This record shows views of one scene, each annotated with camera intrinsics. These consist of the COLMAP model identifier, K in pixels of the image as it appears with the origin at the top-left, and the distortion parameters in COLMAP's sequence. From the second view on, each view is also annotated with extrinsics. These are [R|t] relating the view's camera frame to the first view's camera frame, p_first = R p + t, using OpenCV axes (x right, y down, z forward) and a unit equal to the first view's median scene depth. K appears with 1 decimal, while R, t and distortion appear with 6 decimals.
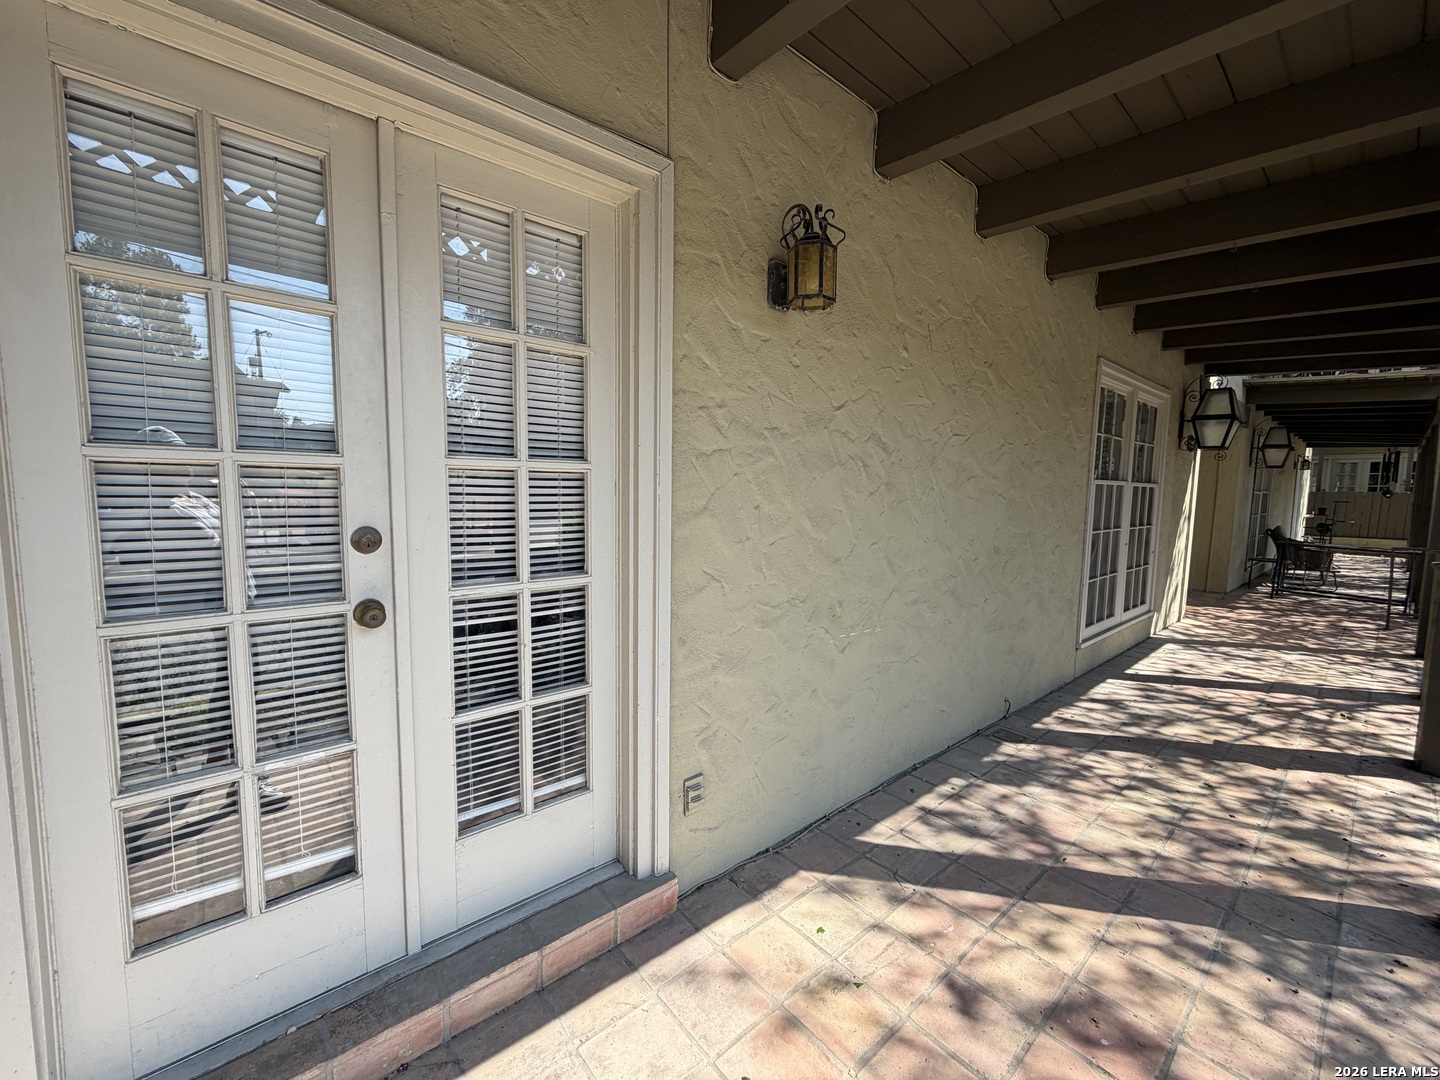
lens RADIAL K [[575.6, 0, 730.5], [0, 575.6, 546.5], [0, 0, 1]] dist [0.010194, -0.002712]
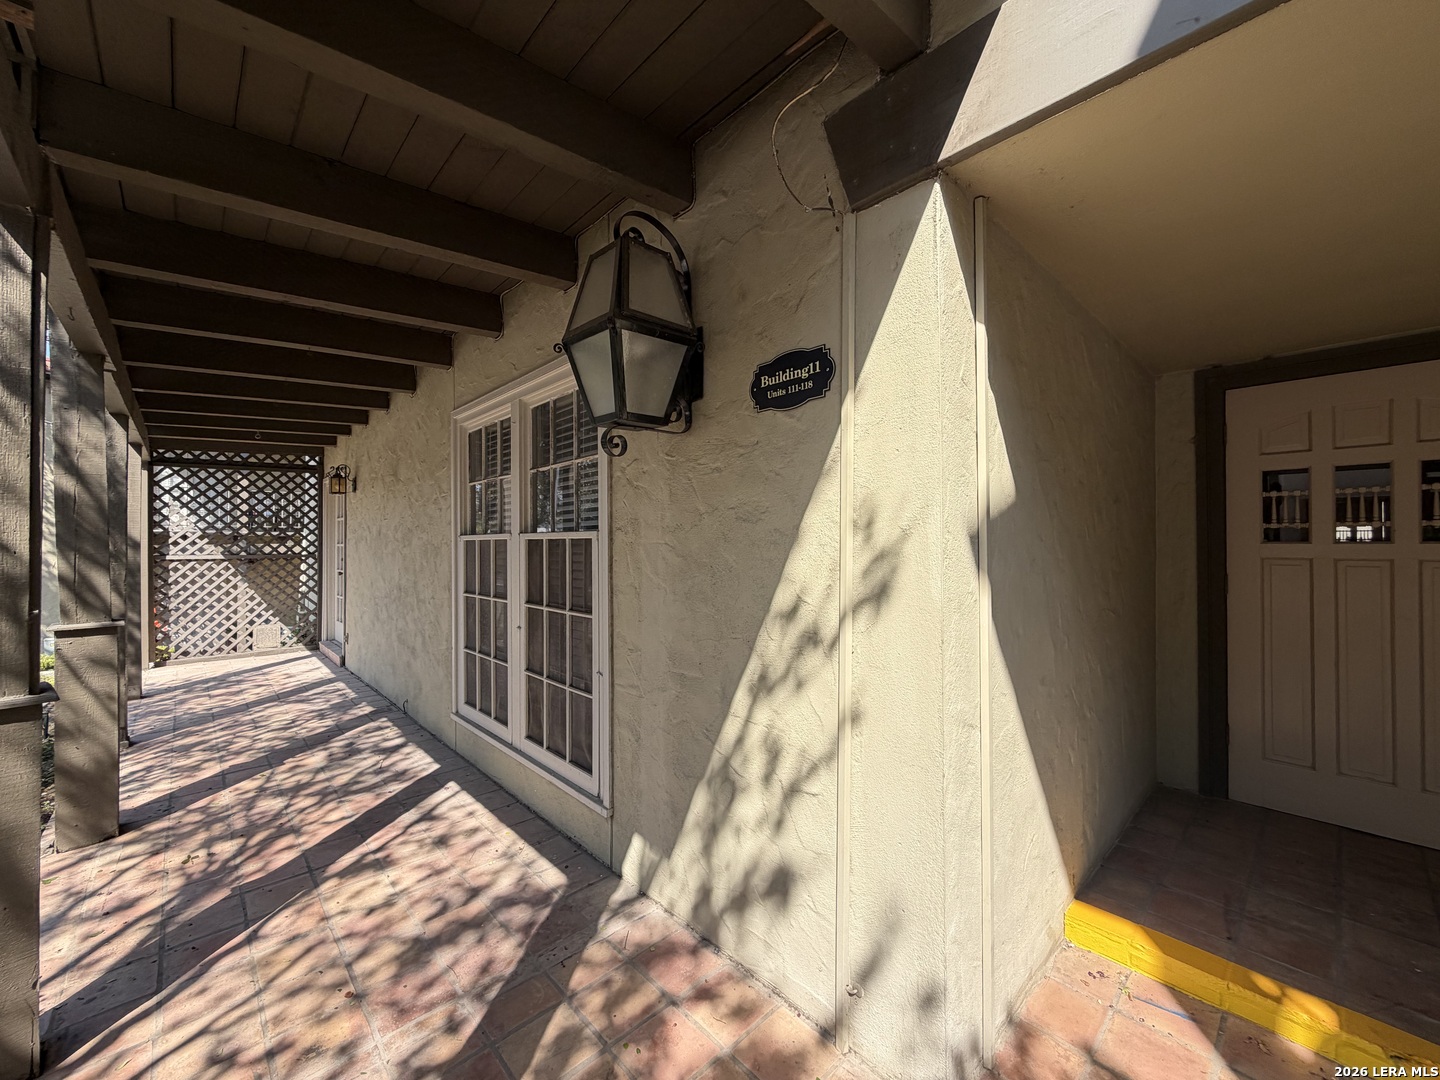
lens RADIAL K [[575.6, 0, 711.9], [0, 575.6, 539.6], [0, 0, 1]] dist [0.010194, -0.002712]
pose [[0.019860, -0.020509, -0.999592, 1.995822], [-0.087344, 0.995932, -0.022169, -0.161801], [0.995980, 0.087749, 0.017988, 1.766963]]
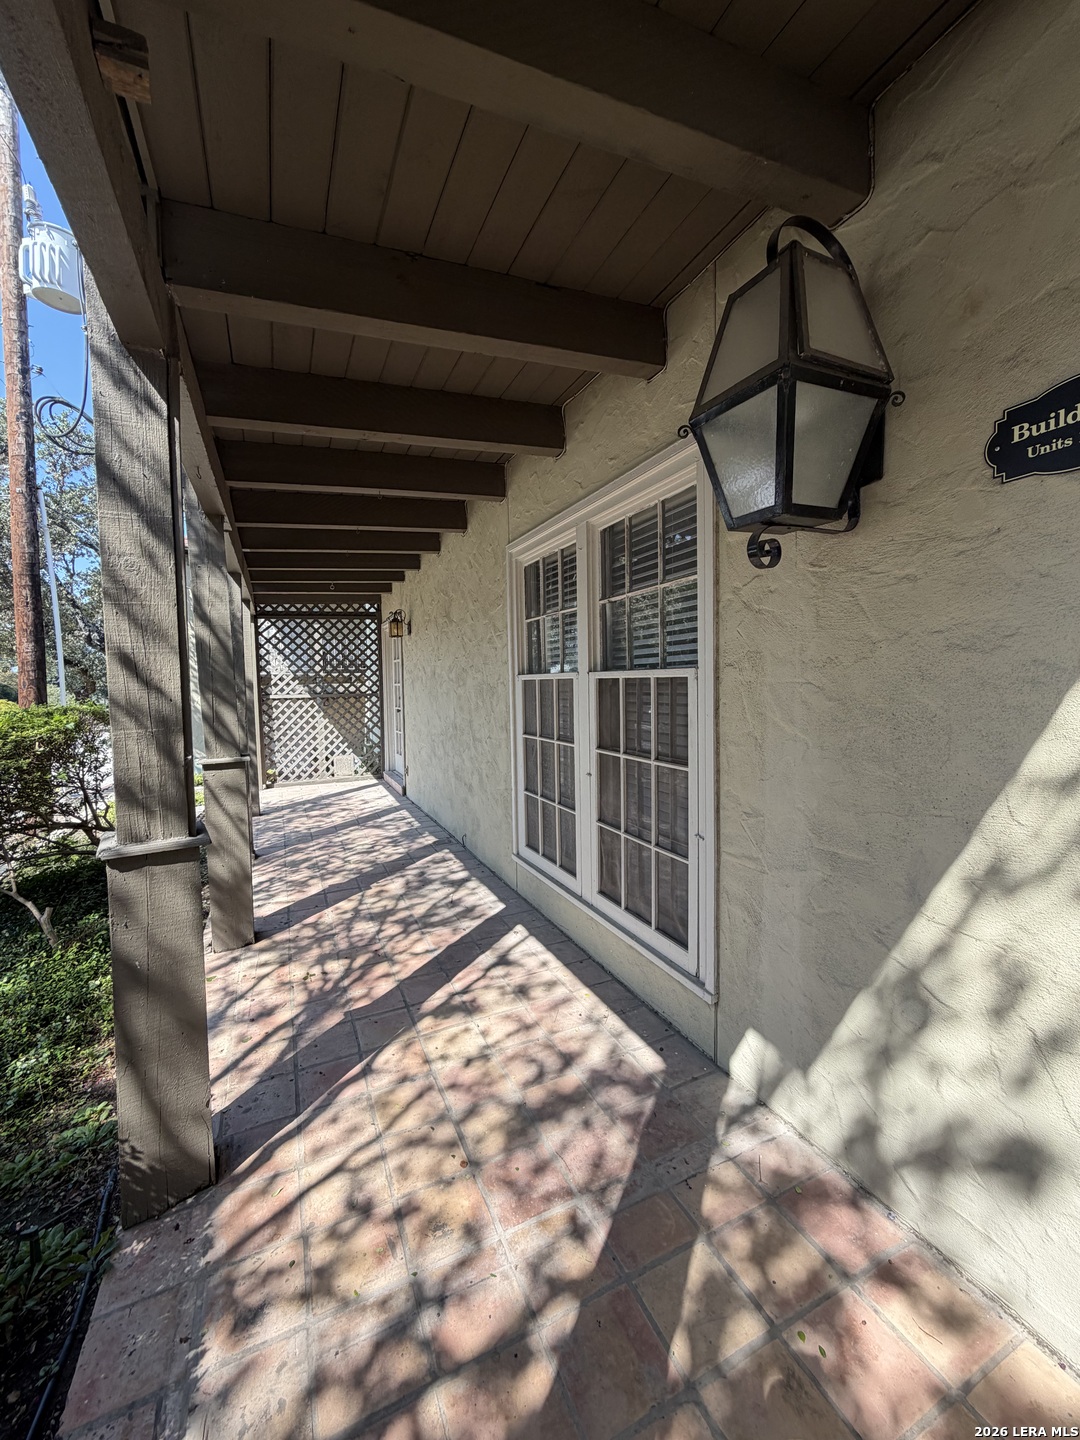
lens RADIAL K [[575.6, 0, 540.0], [0, 575.6, 717.3], [0, 0, 1]] dist [0.010194, -0.002712]
pose [[-0.286433, 0.051900, -0.956694, 1.889047], [-0.074631, 0.994289, 0.076284, -0.157980], [0.955189, 0.093249, -0.280923, 1.645376]]
